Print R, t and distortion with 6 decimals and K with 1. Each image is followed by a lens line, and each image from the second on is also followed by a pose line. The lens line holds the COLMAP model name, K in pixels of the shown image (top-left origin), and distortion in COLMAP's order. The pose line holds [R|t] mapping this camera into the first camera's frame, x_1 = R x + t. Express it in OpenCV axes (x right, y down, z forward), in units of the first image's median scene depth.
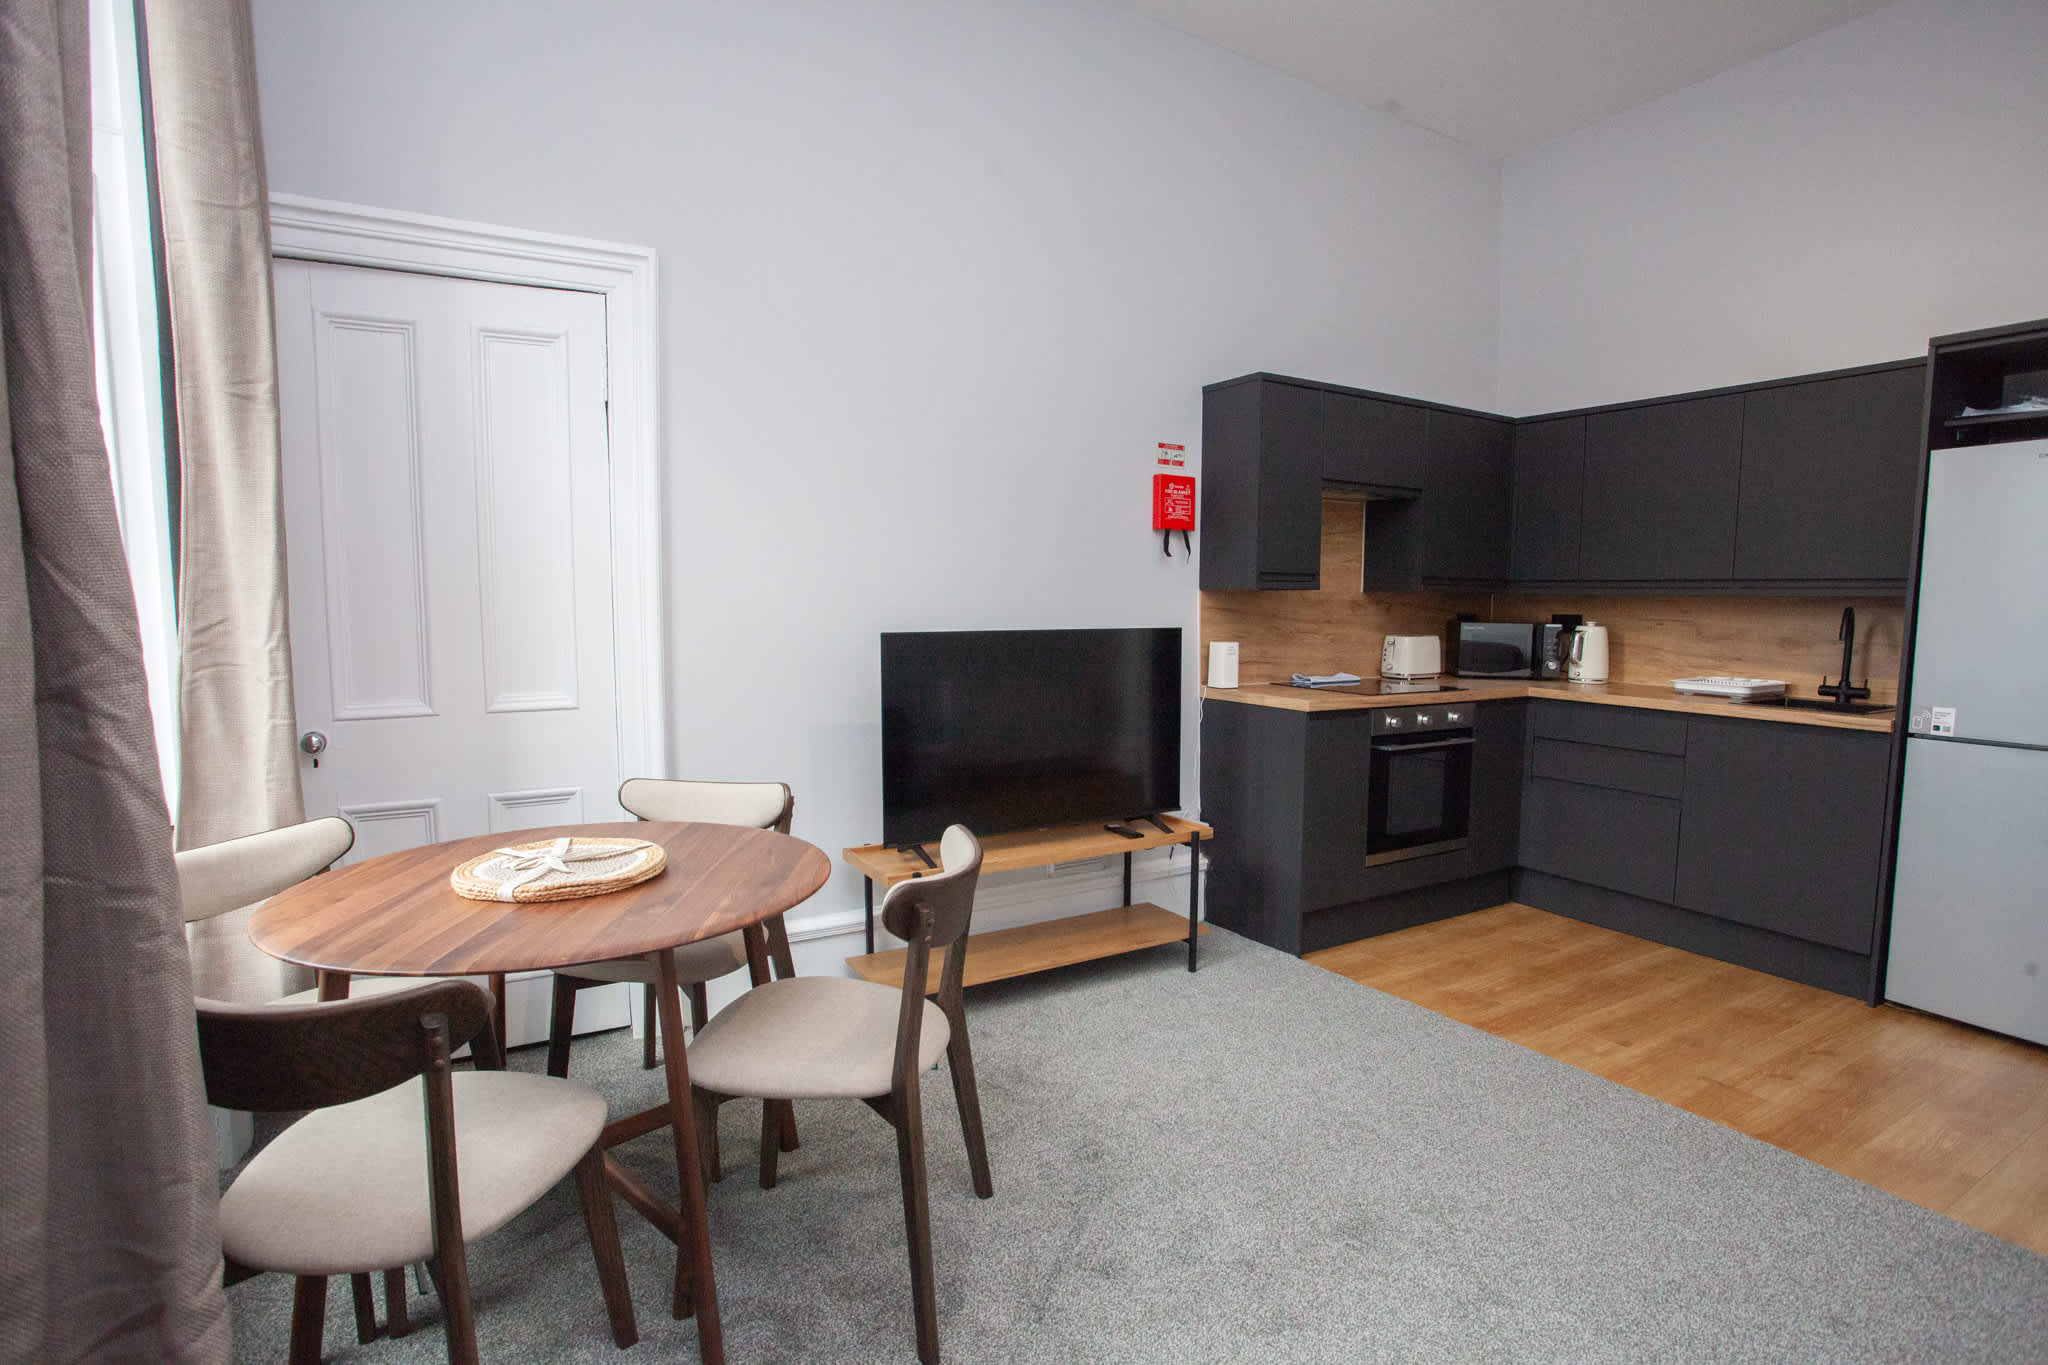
lens RADIAL K [[1021.6, 0, 1012.1], [0, 1021.6, 697.6], [0, 0, 1]] dist [-0.046800, 0.016018]
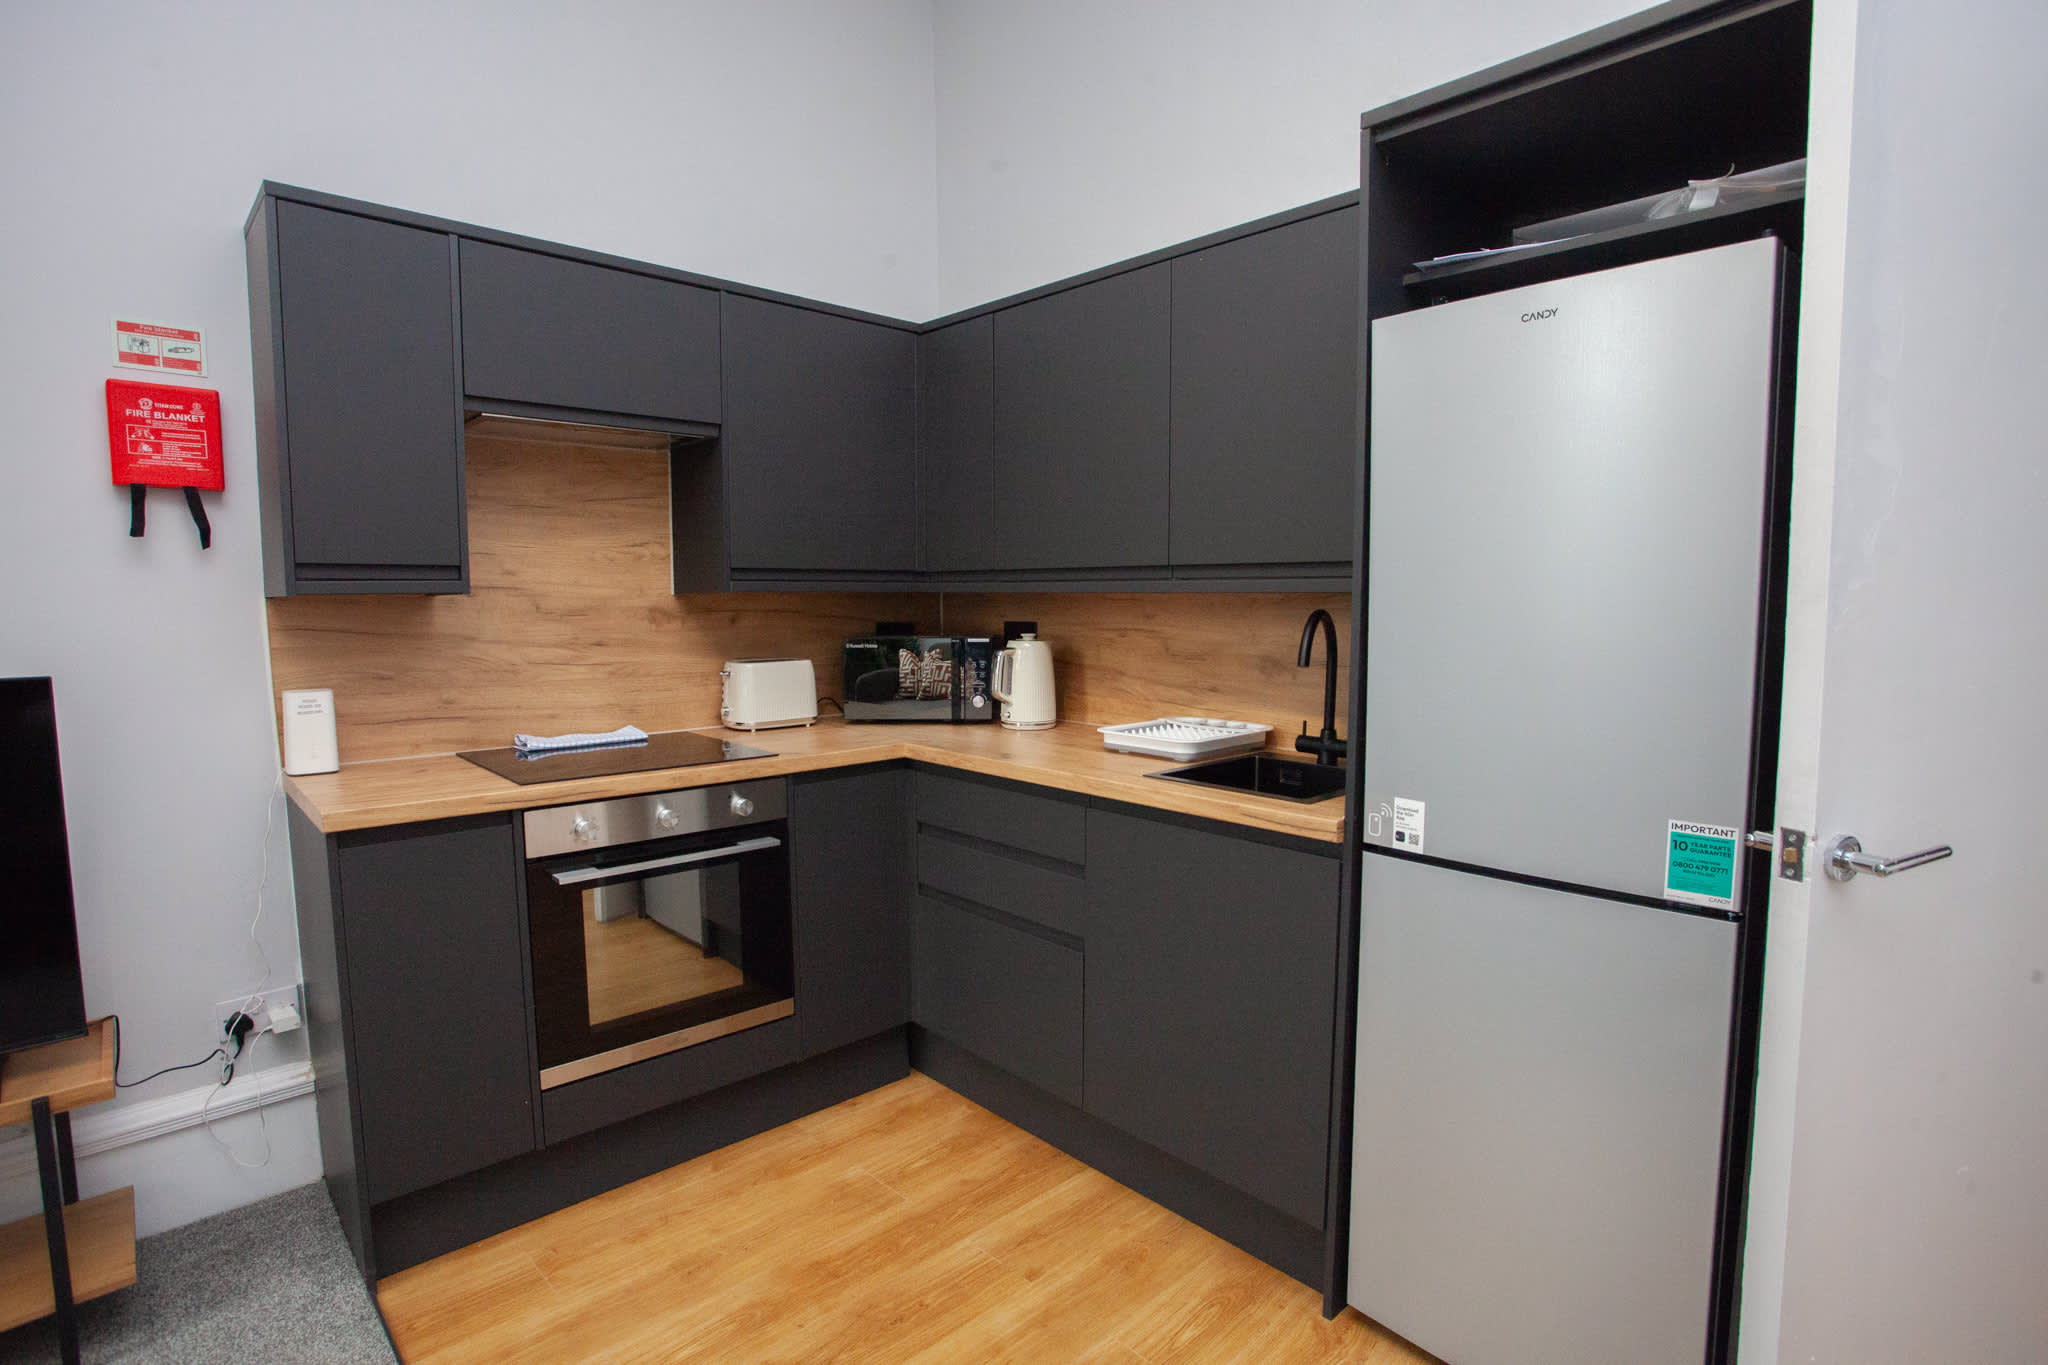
lens RADIAL K [[1021.6, 0, 1025.0], [0, 1021.6, 691.4], [0, 0, 1]] dist [-0.046800, 0.016018]
pose [[0.977481, -0.030742, 0.208773, 0.484322], [0.031125, 0.999514, 0.001452, -0.043586], [-0.208717, 0.005079, 0.977963, 0.392850]]
